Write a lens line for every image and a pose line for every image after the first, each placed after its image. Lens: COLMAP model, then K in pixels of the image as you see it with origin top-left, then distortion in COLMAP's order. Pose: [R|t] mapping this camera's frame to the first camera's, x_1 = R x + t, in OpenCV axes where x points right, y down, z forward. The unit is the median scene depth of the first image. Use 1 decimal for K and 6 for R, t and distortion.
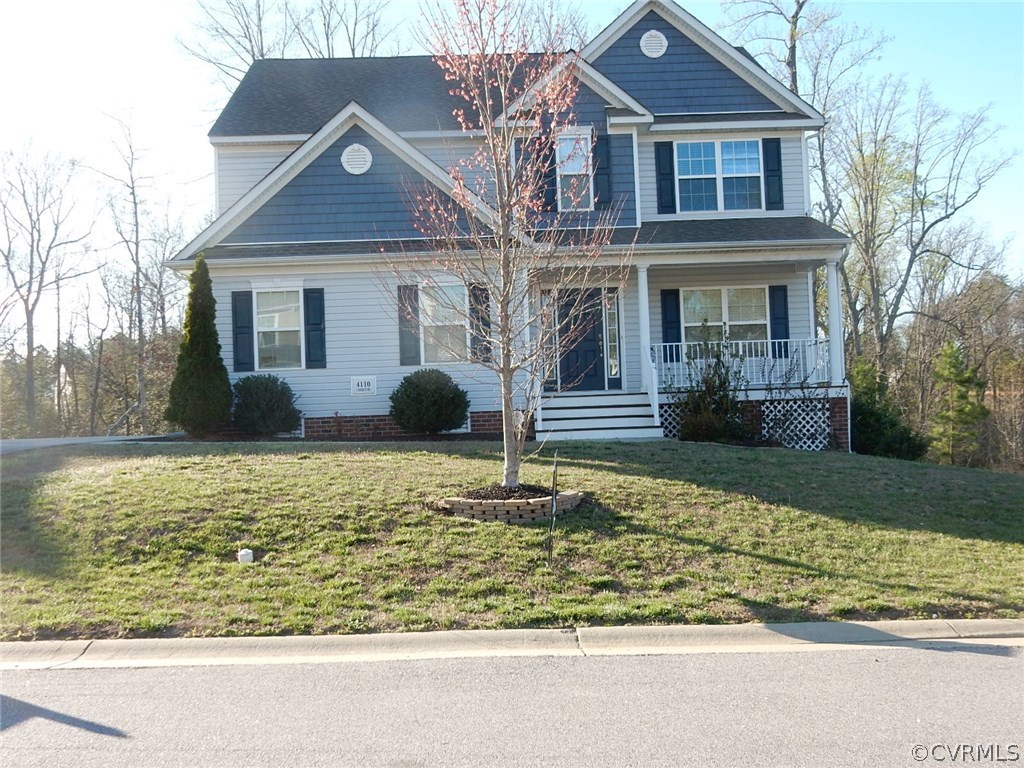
lens RADIAL K [[1055.1, 0, 512.0], [0, 1055.1, 384.0], [0, 0, 1]] dist [0.000412, -0.002100]
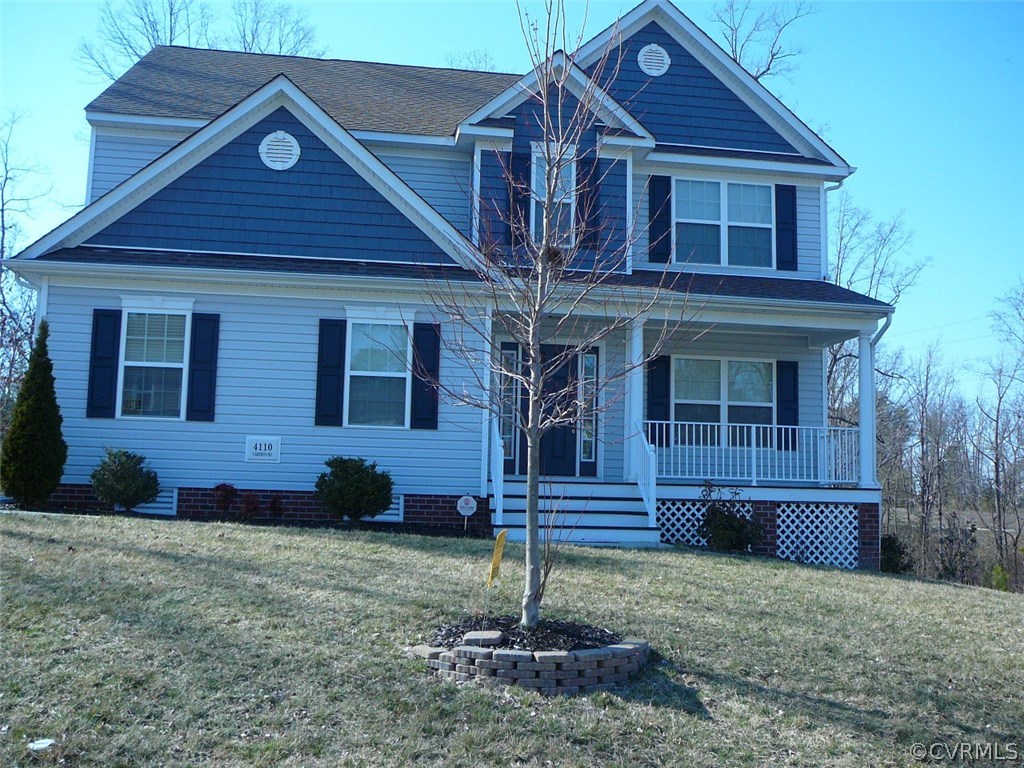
lens RADIAL K [[1063.1, 0, 522.3], [0, 1063.1, 388.3], [0, 0, 1]] dist [-0.139387, 0.286412]
pose [[0.991744, 0.072398, 0.105844, -0.038278], [-0.064209, 0.994818, -0.078835, 0.005422], [-0.111003, 0.071388, 0.991253, 0.222846]]
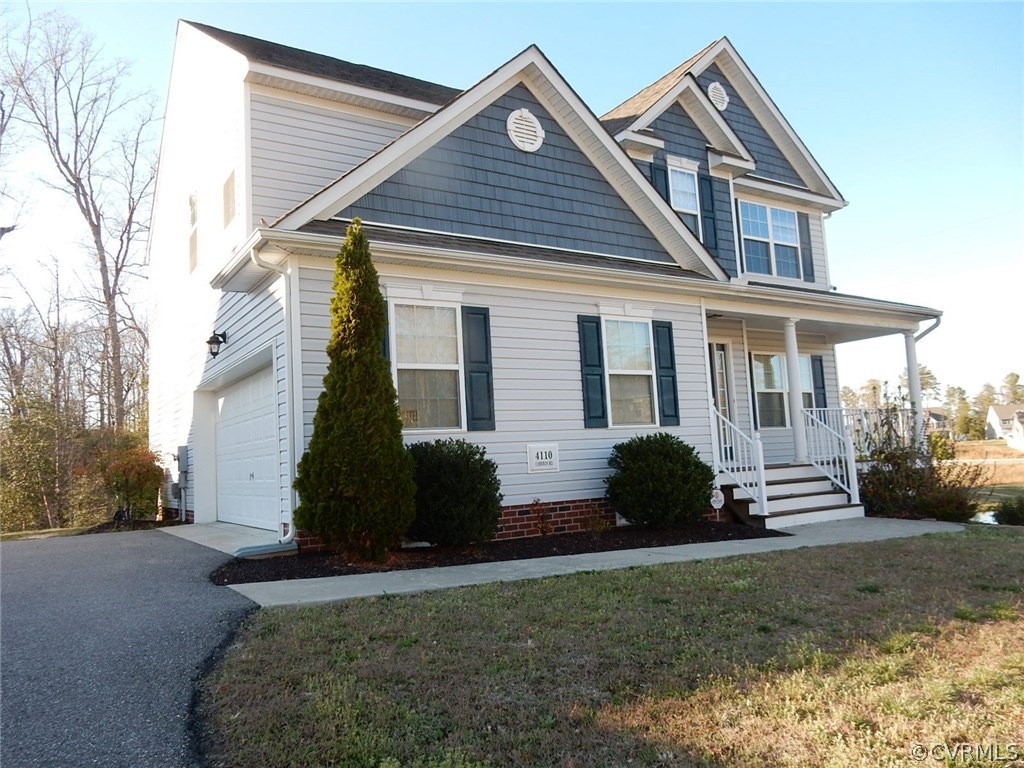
lens RADIAL K [[769.6, 0, 537.8], [0, 769.6, 386.4], [0, 0, 1]] dist [-0.007046, -0.088458]
pose [[0.863429, 0.043307, 0.502608, -0.358041], [0.001518, 0.996081, -0.088436, -0.000162], [-0.504468, 0.077121, 0.859979, 0.529603]]
